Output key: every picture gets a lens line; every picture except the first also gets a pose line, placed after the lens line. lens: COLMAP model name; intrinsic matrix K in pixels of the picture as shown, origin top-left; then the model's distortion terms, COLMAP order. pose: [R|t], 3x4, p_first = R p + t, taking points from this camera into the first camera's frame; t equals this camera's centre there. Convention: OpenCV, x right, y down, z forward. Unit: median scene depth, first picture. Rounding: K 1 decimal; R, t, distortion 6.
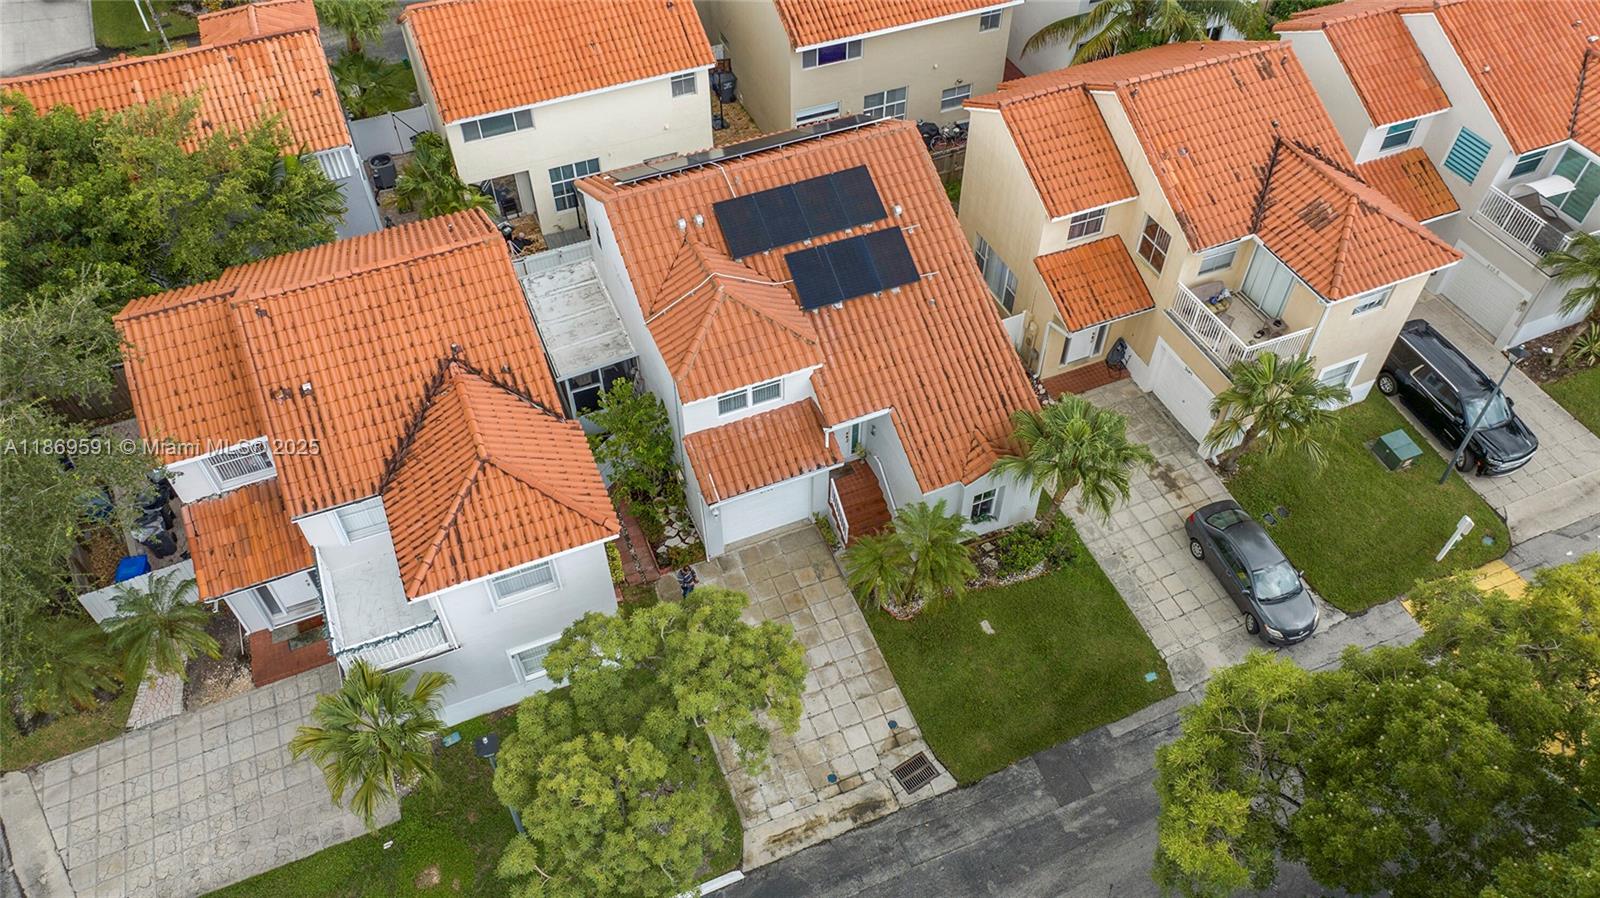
lens RADIAL K [[1128.5, 0, 800.0], [0, 1128.5, 449.0], [0, 0, 1]] dist [0.001597, -0.045926]
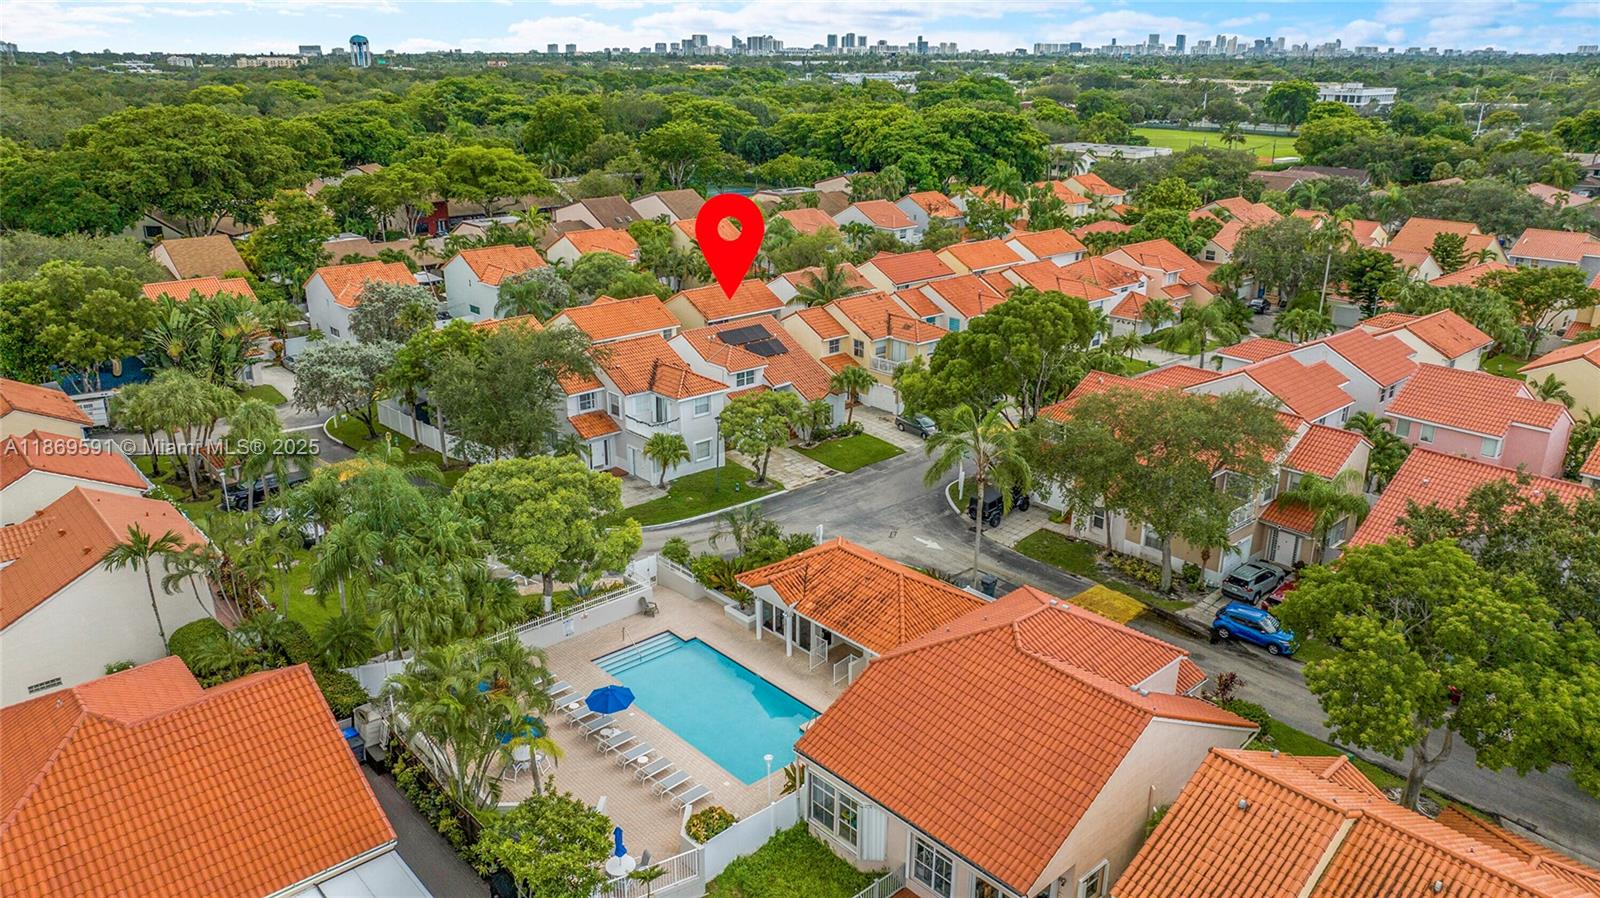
lens RADIAL K [[1128.9, 0, 800.0], [0, 1128.9, 449.0], [0, 0, 1]] dist [-0.021888, 0.002156]
pose [[0.946932, -0.108175, 0.302685, -0.847287], [0.241214, 0.861543, -0.446720, 1.506277], [-0.212453, 0.496025, 0.841916, -1.471891]]
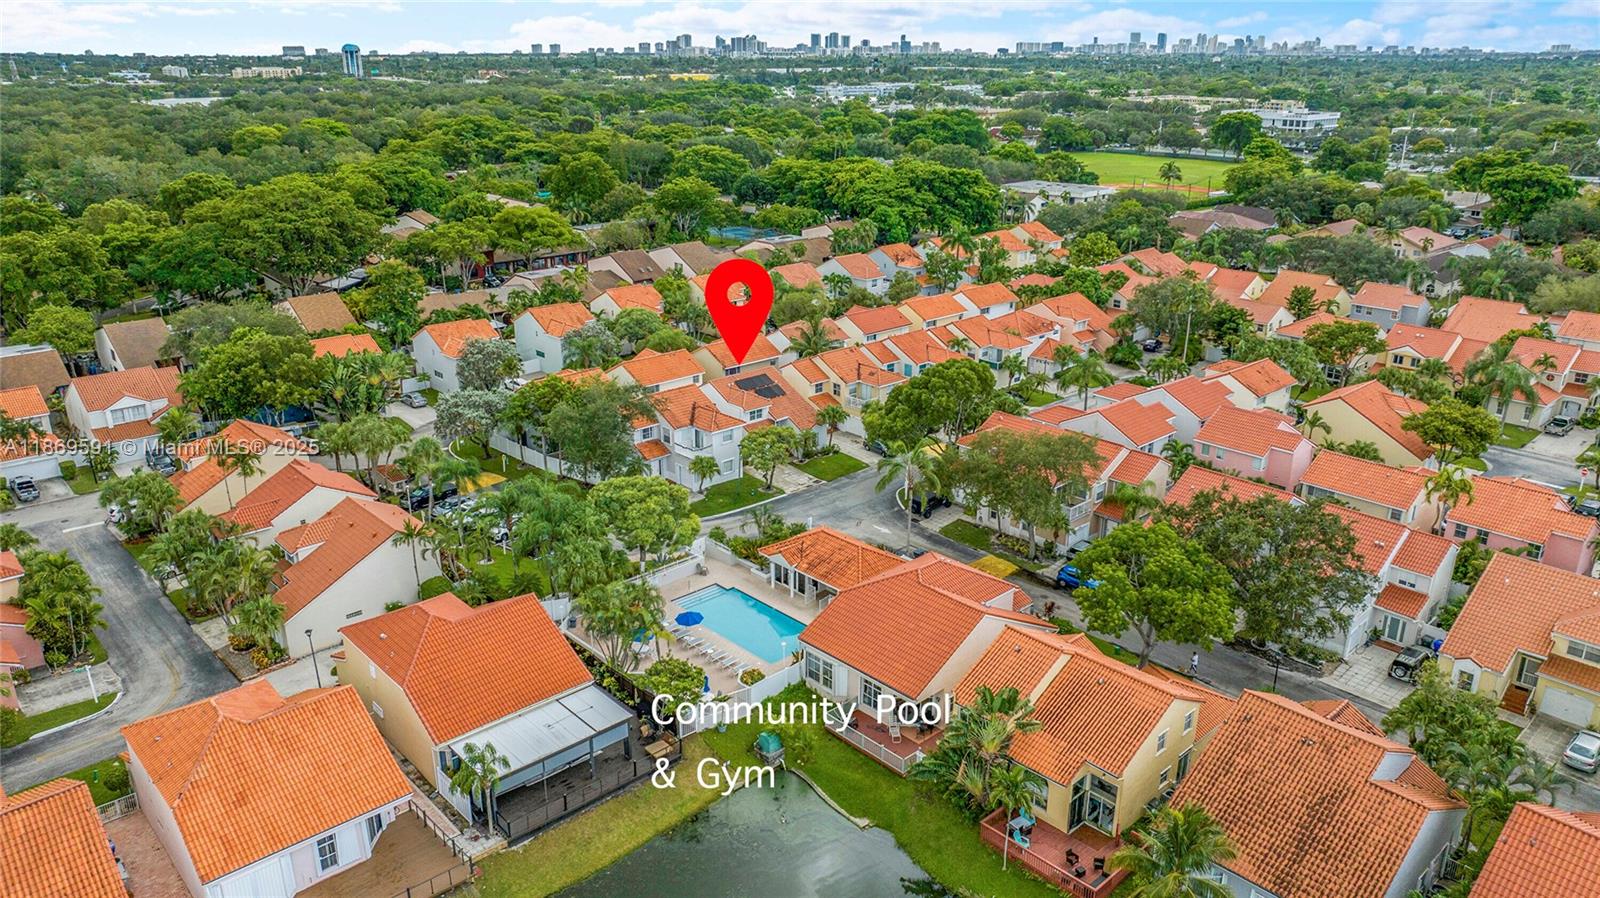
lens RADIAL K [[1128.5, 0, 800.0], [0, 1128.5, 449.0], [0, 0, 1]] dist [0.001597, -0.045926]
pose [[0.942410, -0.114300, 0.314322, -1.248978], [0.251785, 0.861060, -0.441791, 1.995386], [-0.220154, 0.495490, 0.840251, -2.545756]]
